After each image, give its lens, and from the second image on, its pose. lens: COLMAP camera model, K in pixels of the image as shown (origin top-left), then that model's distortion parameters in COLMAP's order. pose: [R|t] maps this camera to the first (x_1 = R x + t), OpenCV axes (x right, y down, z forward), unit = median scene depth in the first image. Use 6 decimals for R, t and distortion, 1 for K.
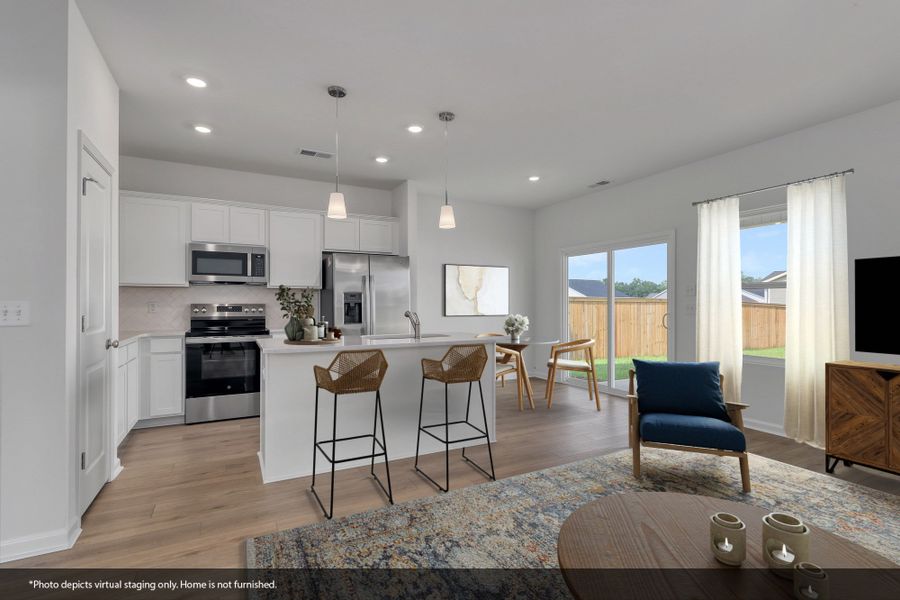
lens RADIAL K [[414.7, 0, 447.0], [0, 414.7, 303.5], [0, 0, 1]] dist [0.001702, -0.001498]
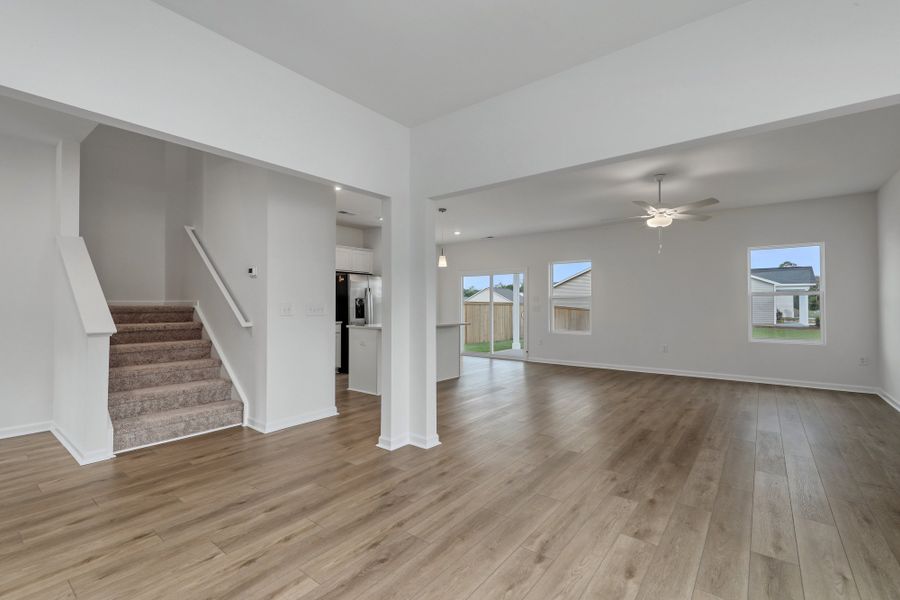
lens RADIAL K [[402.7, 0, 446.6], [0, 402.7, 301.9], [0, 0, 1]] dist [0.004825, -0.002353]
pose [[0.909240, 0.005710, 0.416233, -0.578756], [-0.002792, 0.999967, -0.007620, -0.002986], [-0.416263, 0.005767, 0.909226, -0.550135]]
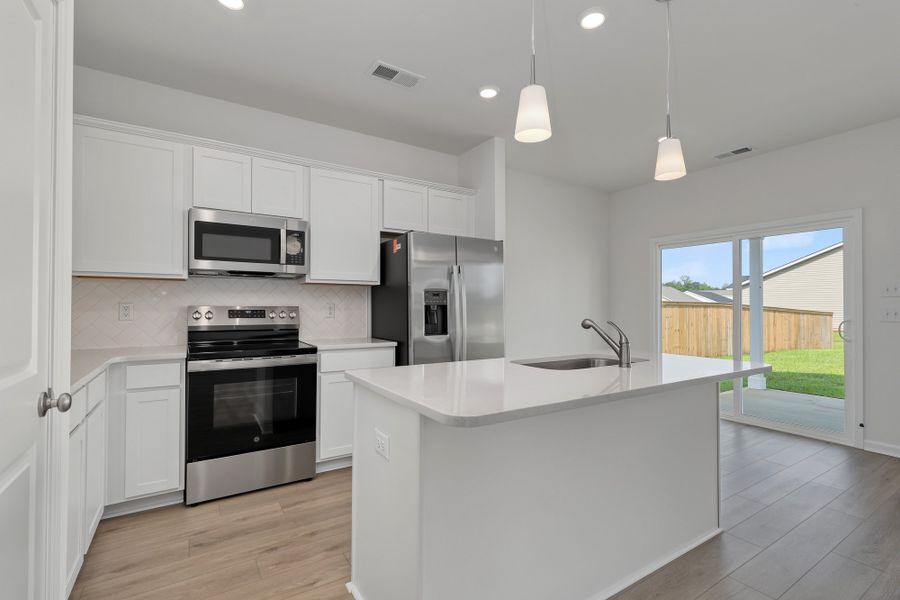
lens RADIAL K [[402.7, 0, 441.8], [0, 402.7, 303.1], [0, 0, 1]] dist [0.004825, -0.002353]
pose [[0.996577, 0.002903, 0.082620, -0.277677], [-0.002262, 0.999967, -0.007847, 0.000828], [-0.082640, 0.007633, 0.996550, 0.343960]]
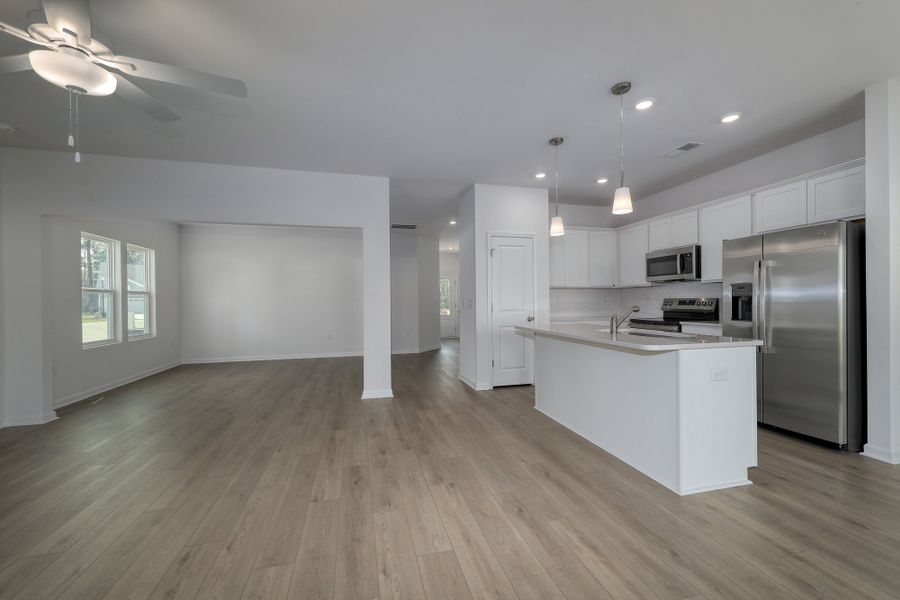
lens RADIAL K [[351.9, 0, 451.2], [0, 351.9, 300.2], [0, 0, 1]] dist [0.001852, 0.000225]
pose [[-0.208261, -0.000457, -0.978073, 0.605661], [0.013124, 0.999909, -0.003262, 0.001366], [0.977985, -0.013515, -0.208236, 0.584591]]
